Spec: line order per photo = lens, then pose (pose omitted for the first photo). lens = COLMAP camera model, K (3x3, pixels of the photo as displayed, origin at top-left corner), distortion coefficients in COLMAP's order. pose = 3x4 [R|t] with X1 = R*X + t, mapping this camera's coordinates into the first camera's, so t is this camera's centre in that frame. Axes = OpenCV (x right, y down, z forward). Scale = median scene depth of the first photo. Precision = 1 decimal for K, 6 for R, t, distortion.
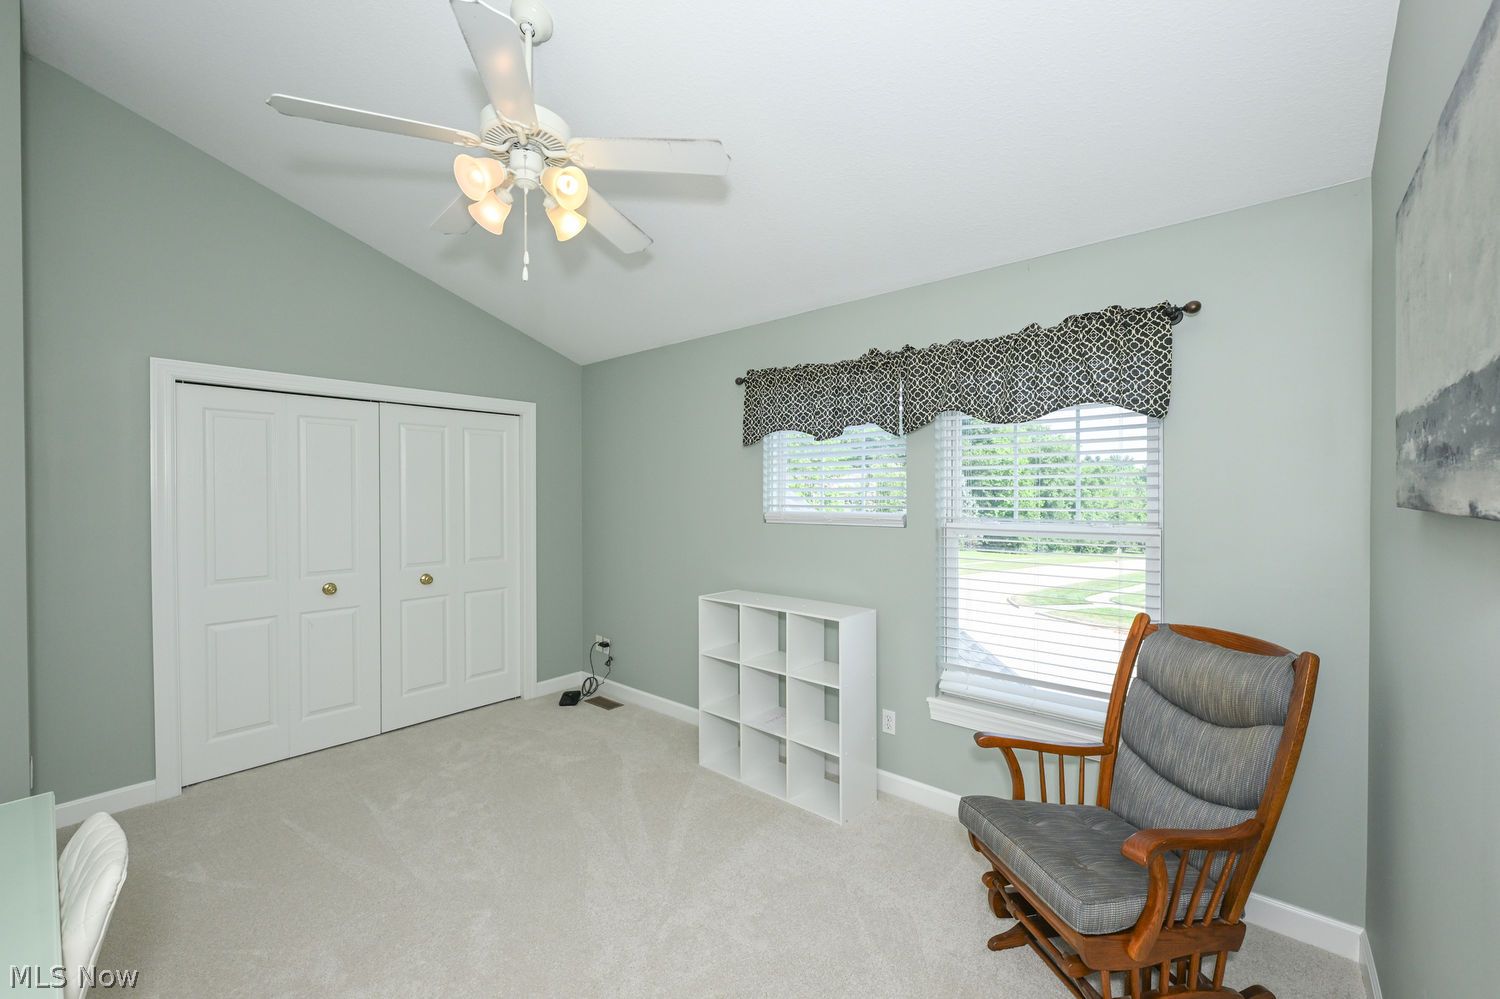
lens RADIAL K [[612.4, 0, 742.0], [0, 612.4, 499.7], [0, 0, 1]] dist [0.000879, 0.000050]
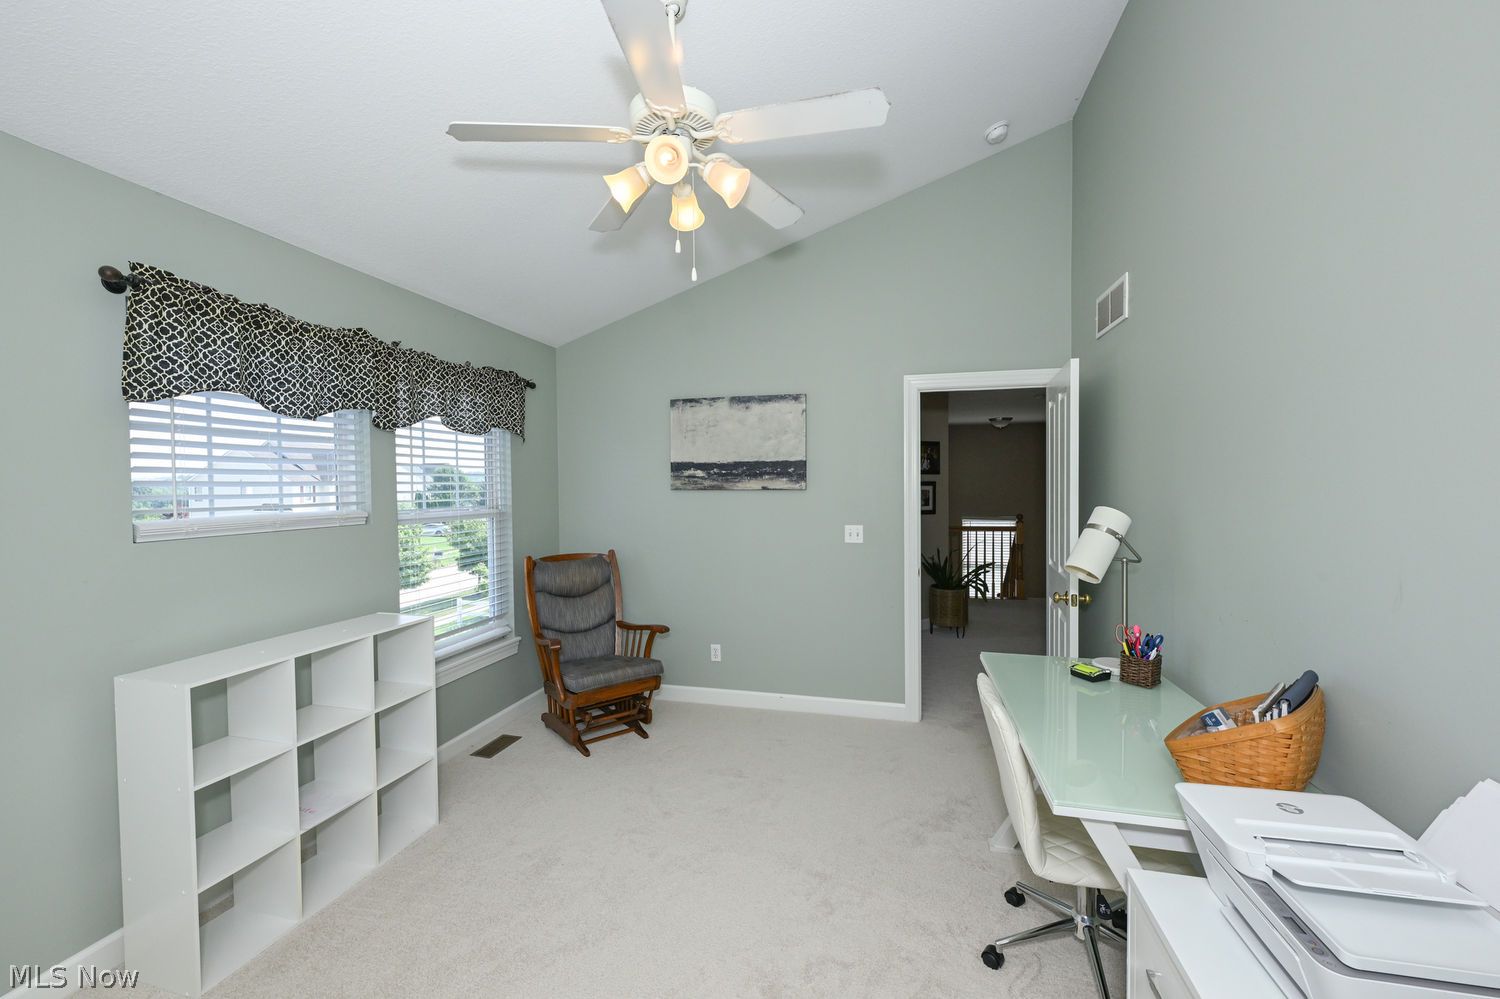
lens RADIAL K [[612.4, 0, 742.0], [0, 612.4, 499.7], [0, 0, 1]] dist [0.000879, 0.000050]
pose [[-0.448559, -0.013412, 0.893653, -0.808817], [0.024132, 0.999341, 0.027111, -0.004460], [-0.893427, 0.033726, -0.447940, 0.869477]]
